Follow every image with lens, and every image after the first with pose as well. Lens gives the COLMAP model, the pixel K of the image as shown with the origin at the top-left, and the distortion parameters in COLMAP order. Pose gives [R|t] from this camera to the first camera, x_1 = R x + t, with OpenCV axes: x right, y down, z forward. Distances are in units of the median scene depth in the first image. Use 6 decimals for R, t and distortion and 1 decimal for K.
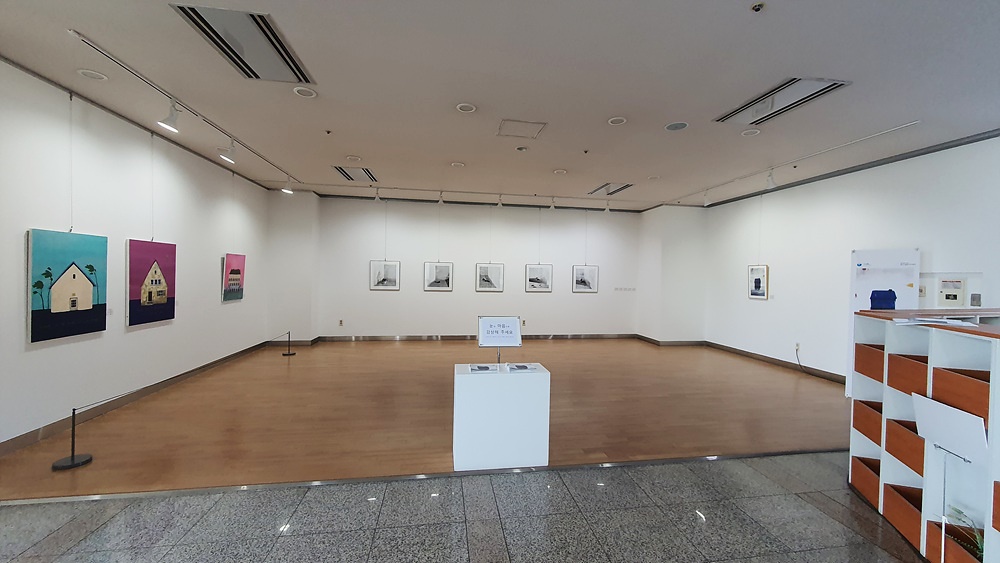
lens RADIAL K [[399.4, 0, 500.0], [0, 399.4, 281.5], [0, 0, 1]] dist [-0.012862, 0.000003]
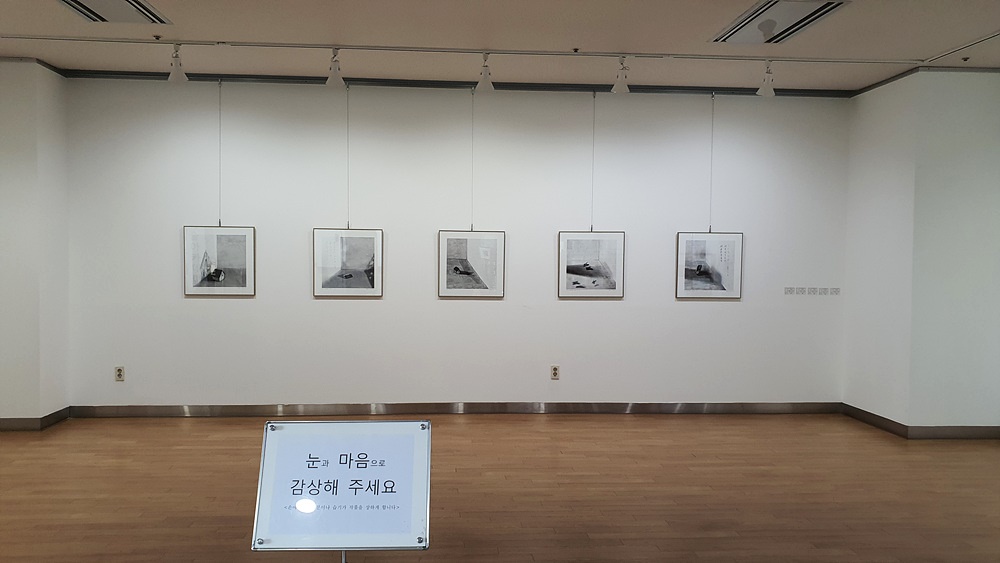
lens RADIAL K [[780.7, 0, 480.9], [0, 780.7, 282.2], [0, 0, 1]] dist [0.010029, 0.010136]
pose [[0.996579, -0.005728, -0.082444, 0.056626], [0.007088, 0.999843, 0.016217, -0.005052], [0.082338, -0.016746, 0.996464, 0.226510]]
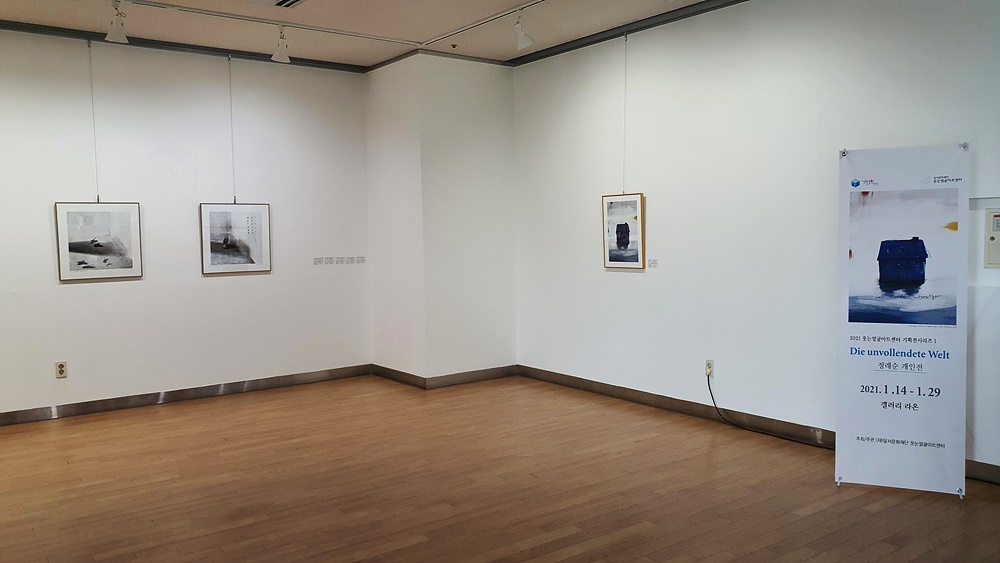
lens RADIAL K [[780.7, 0, 480.9], [0, 780.7, 282.2], [0, 0, 1]] dist [0.010029, 0.010136]
pose [[0.883836, -0.063430, 0.463477, 0.081173], [0.039371, 0.997336, 0.061412, -0.001745], [-0.466137, -0.036031, 0.883979, 0.258466]]
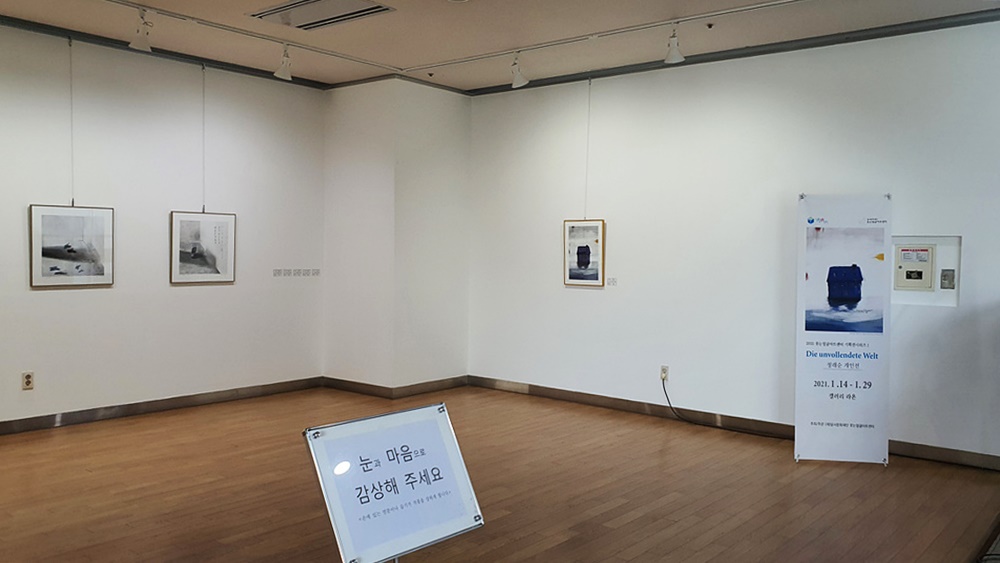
lens RADIAL K [[818.2, 0, 500.0], [0, 818.2, 281.5], [0, 0, 1]] dist [0.018800, -0.001150]
pose [[0.743010, -0.033688, 0.668432, -0.115571], [0.008210, 0.999116, 0.041229, -0.005250], [-0.669230, -0.025146, 0.742629, 0.266102]]
